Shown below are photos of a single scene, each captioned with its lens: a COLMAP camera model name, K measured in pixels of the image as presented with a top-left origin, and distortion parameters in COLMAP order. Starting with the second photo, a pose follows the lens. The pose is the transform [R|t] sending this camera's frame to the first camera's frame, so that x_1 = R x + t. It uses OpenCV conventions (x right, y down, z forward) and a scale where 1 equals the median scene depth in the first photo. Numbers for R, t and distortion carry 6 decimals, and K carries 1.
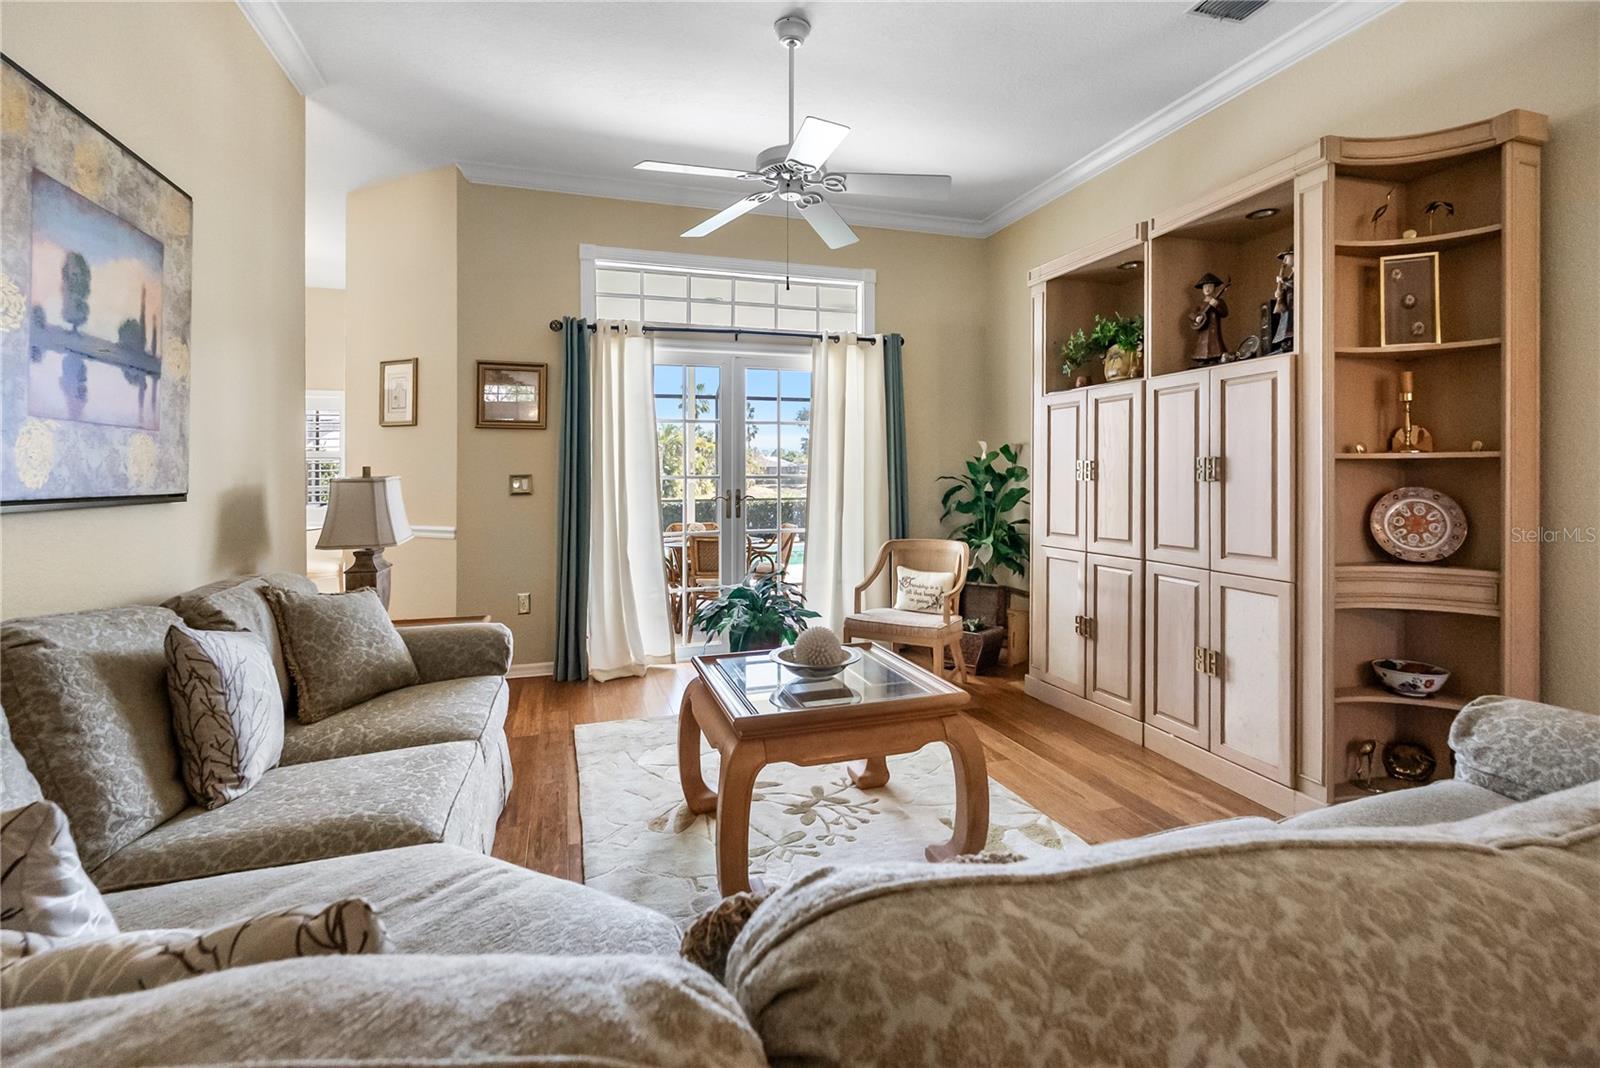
lens RADIAL K [[723.5, 0, 788.6], [0, 723.5, 472.8], [0, 0, 1]] dist [-0.005876, 0.000216]
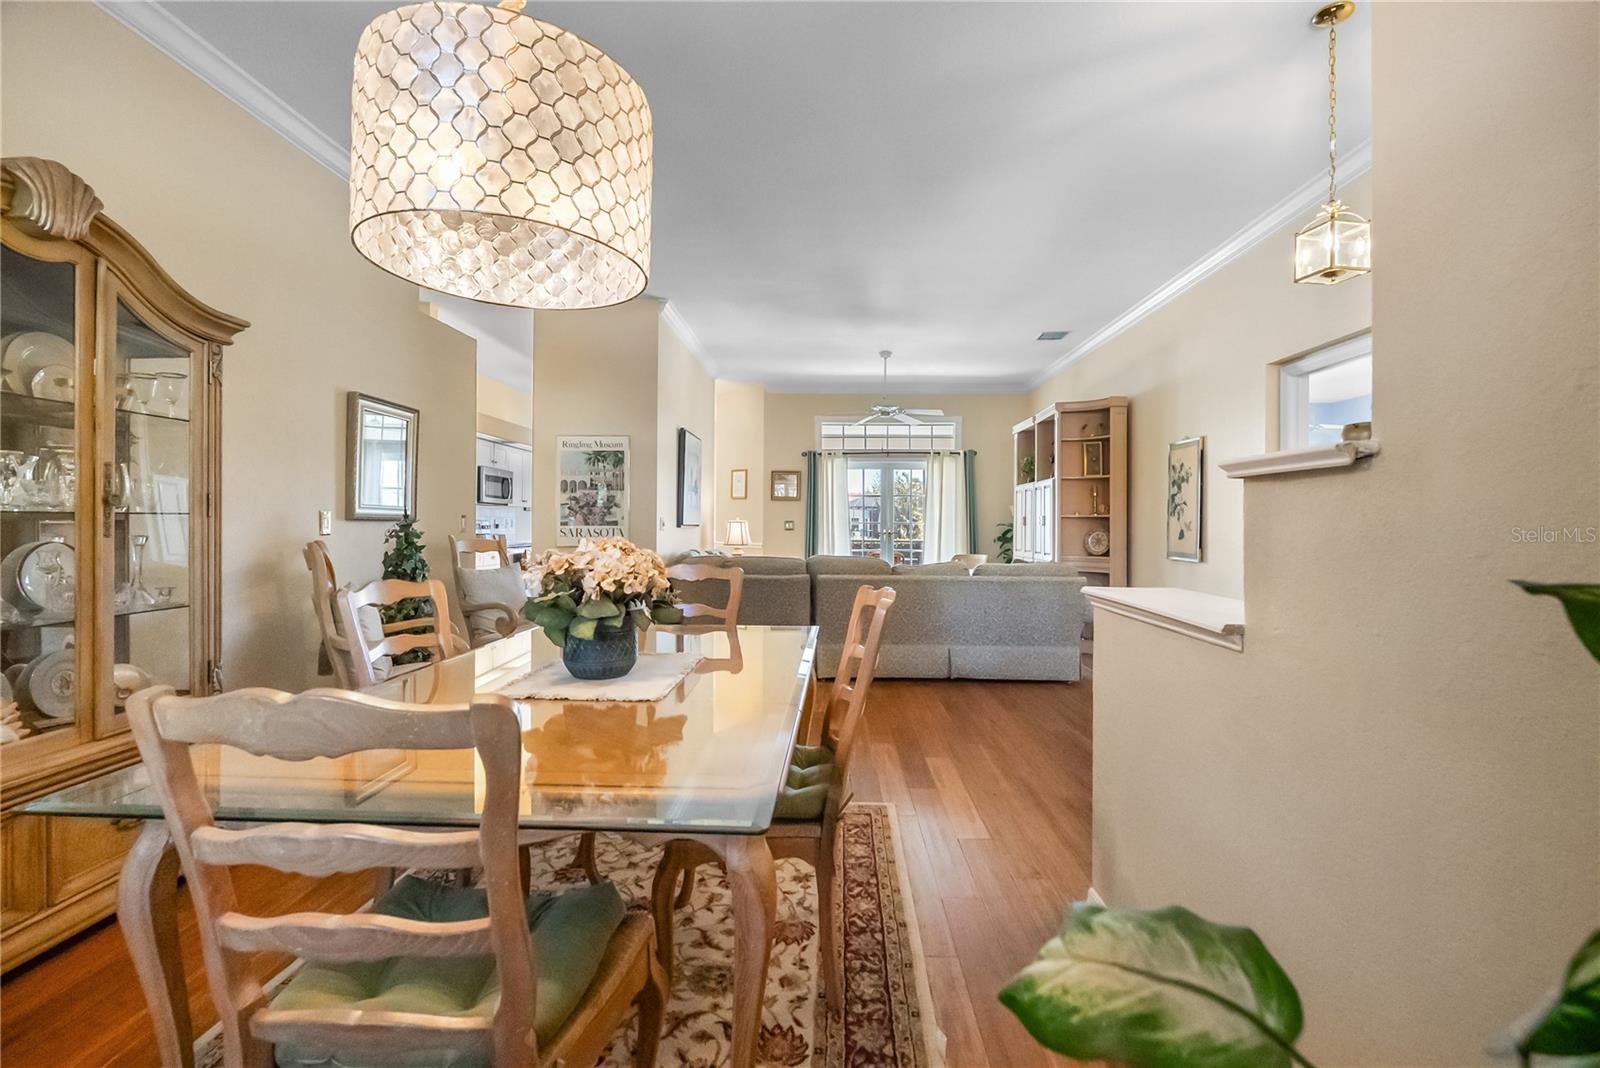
lens RADIAL K [[723.5, 0, 800.4], [0, 723.5, 526.3], [0, 0, 1]] dist [-0.005876, 0.000216]
pose [[0.941347, 0.007979, -0.337347, 0.411593], [-0.005000, 0.999940, 0.009697, -0.003425], [0.337404, -0.007442, 0.941330, -1.079928]]
